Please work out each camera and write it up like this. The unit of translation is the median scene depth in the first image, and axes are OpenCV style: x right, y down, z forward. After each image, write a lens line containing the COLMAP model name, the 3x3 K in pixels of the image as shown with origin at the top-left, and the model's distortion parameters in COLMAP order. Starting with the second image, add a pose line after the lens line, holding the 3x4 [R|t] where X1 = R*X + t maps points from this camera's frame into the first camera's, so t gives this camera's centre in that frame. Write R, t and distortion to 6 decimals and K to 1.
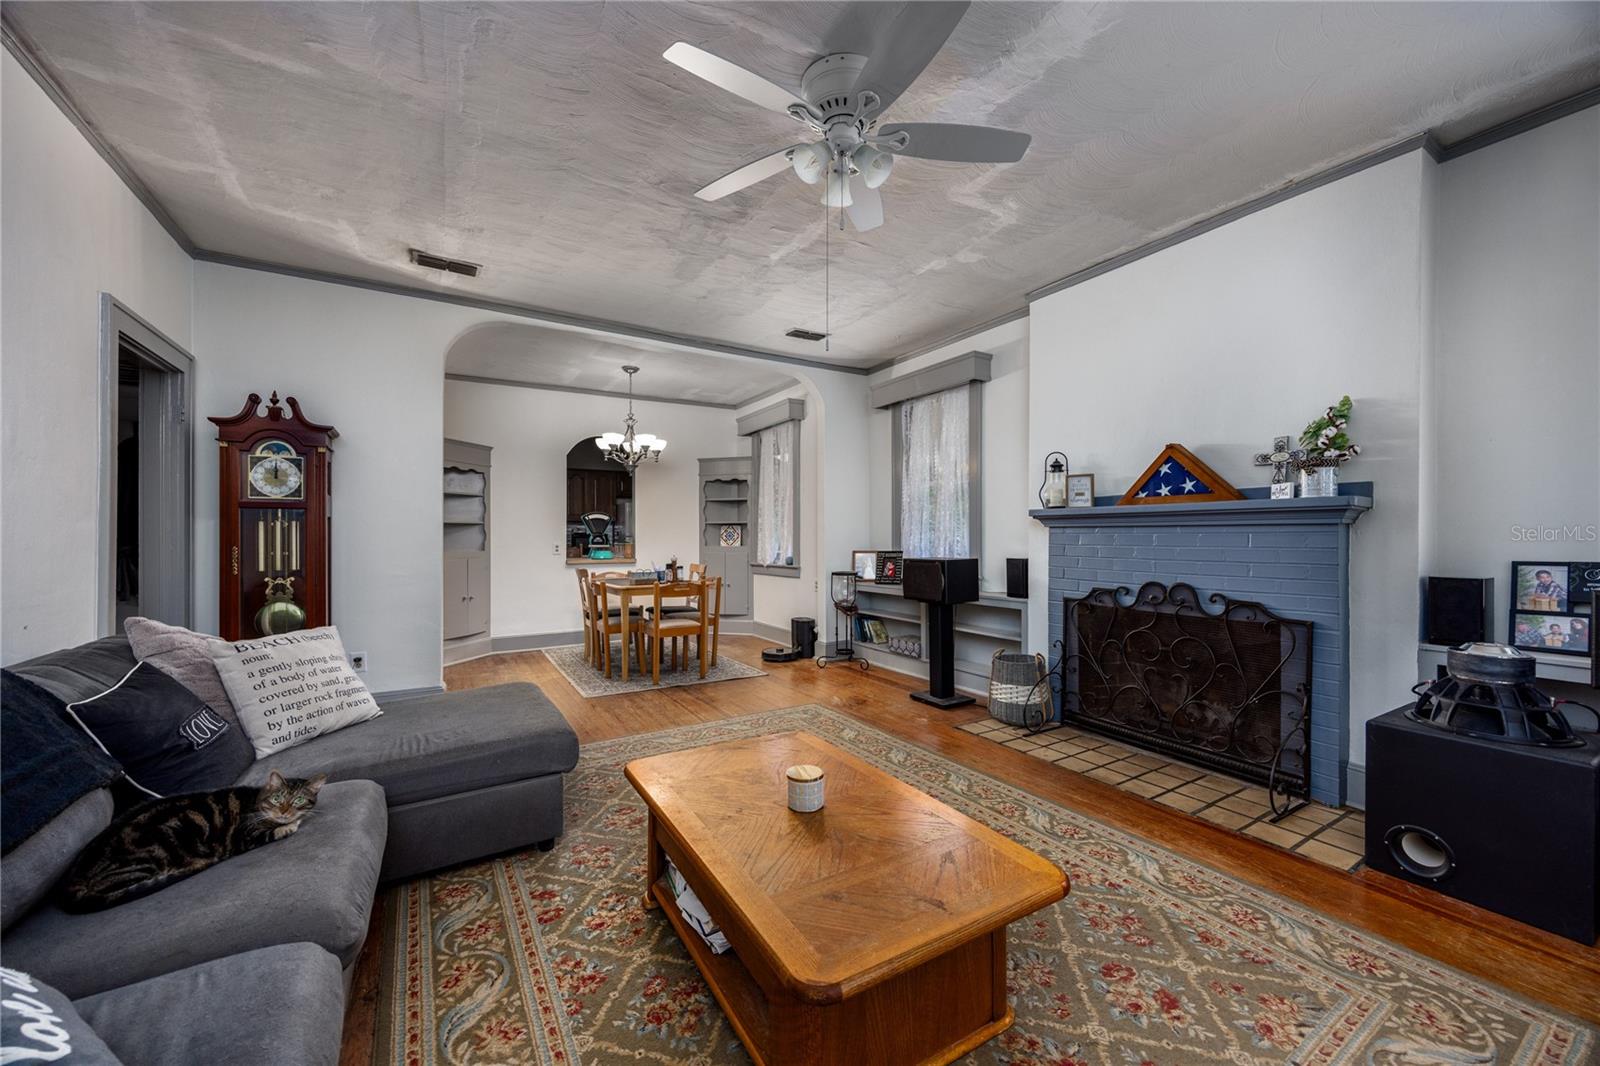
lens RADIAL K [[600.2, 0, 795.2], [0, 600.2, 536.3], [0, 0, 1]] dist [-0.003758, 0.001030]
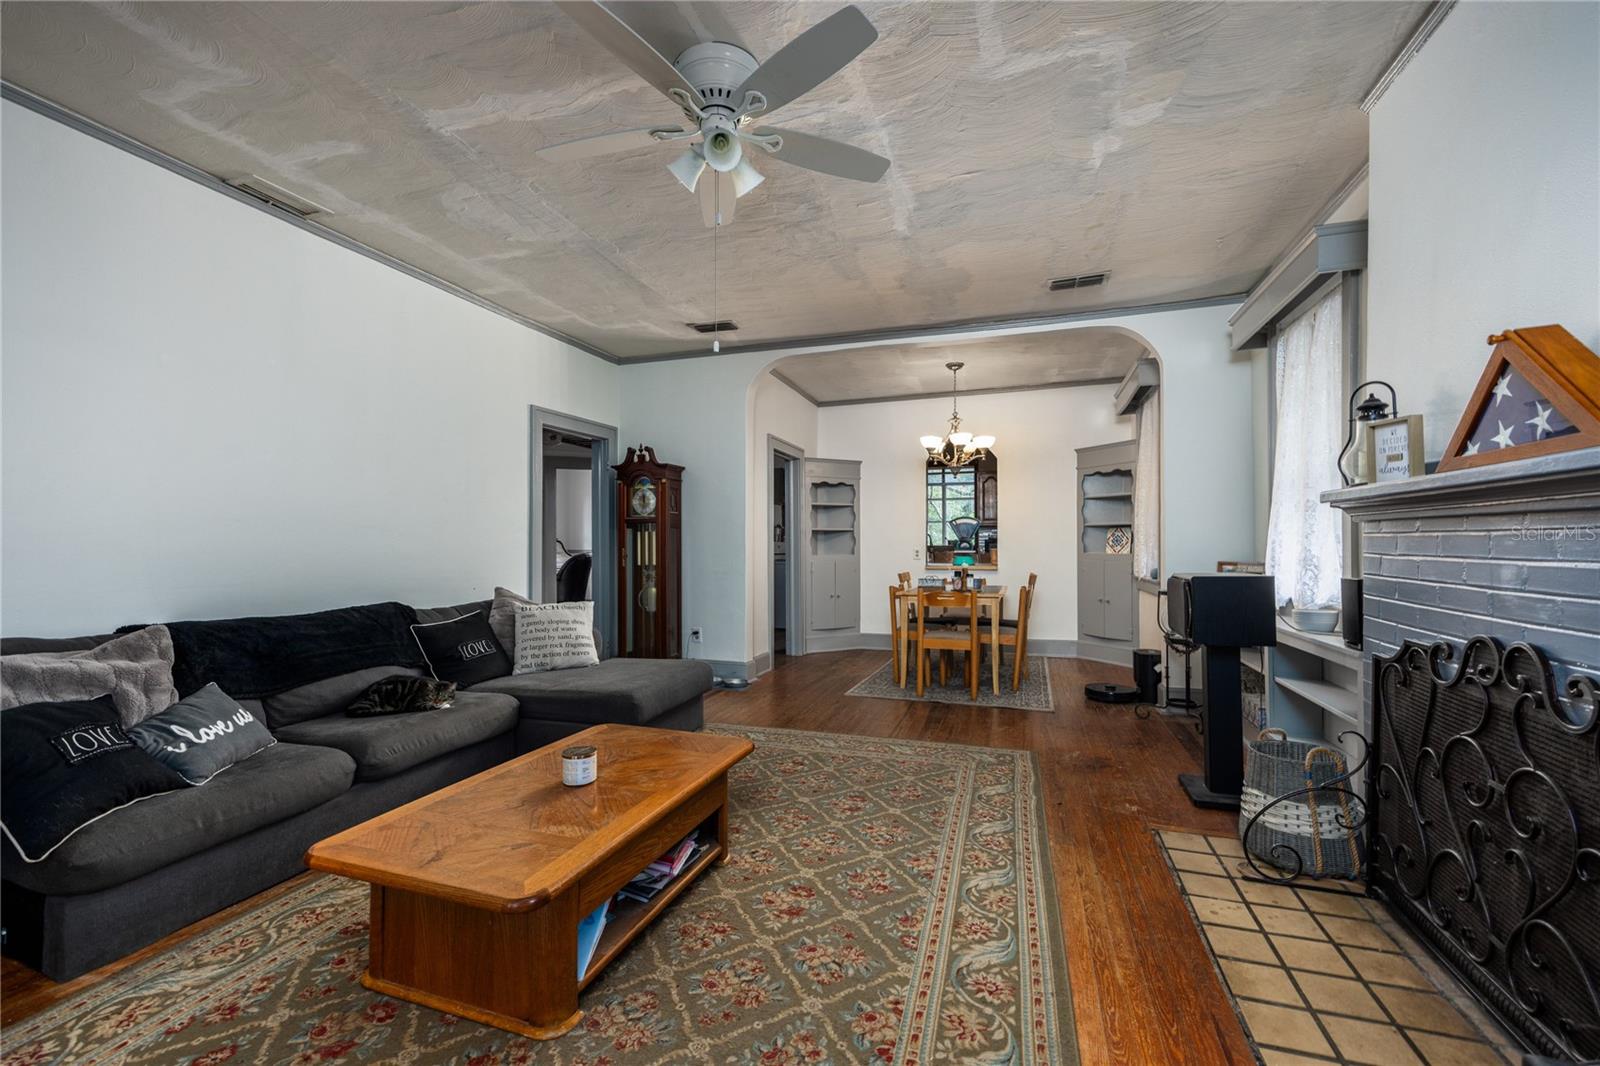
lens RADIAL K [[643.2, 0, 799.9], [0, 643.2, 543.2], [0, 0, 1]] dist [0.003319, -0.000339]
pose [[0.651136, -0.000584, -0.758961, 0.631714], [0.001646, 0.999998, 0.000642, 0.002578], [0.758959, -0.001667, 0.651136, 0.279720]]
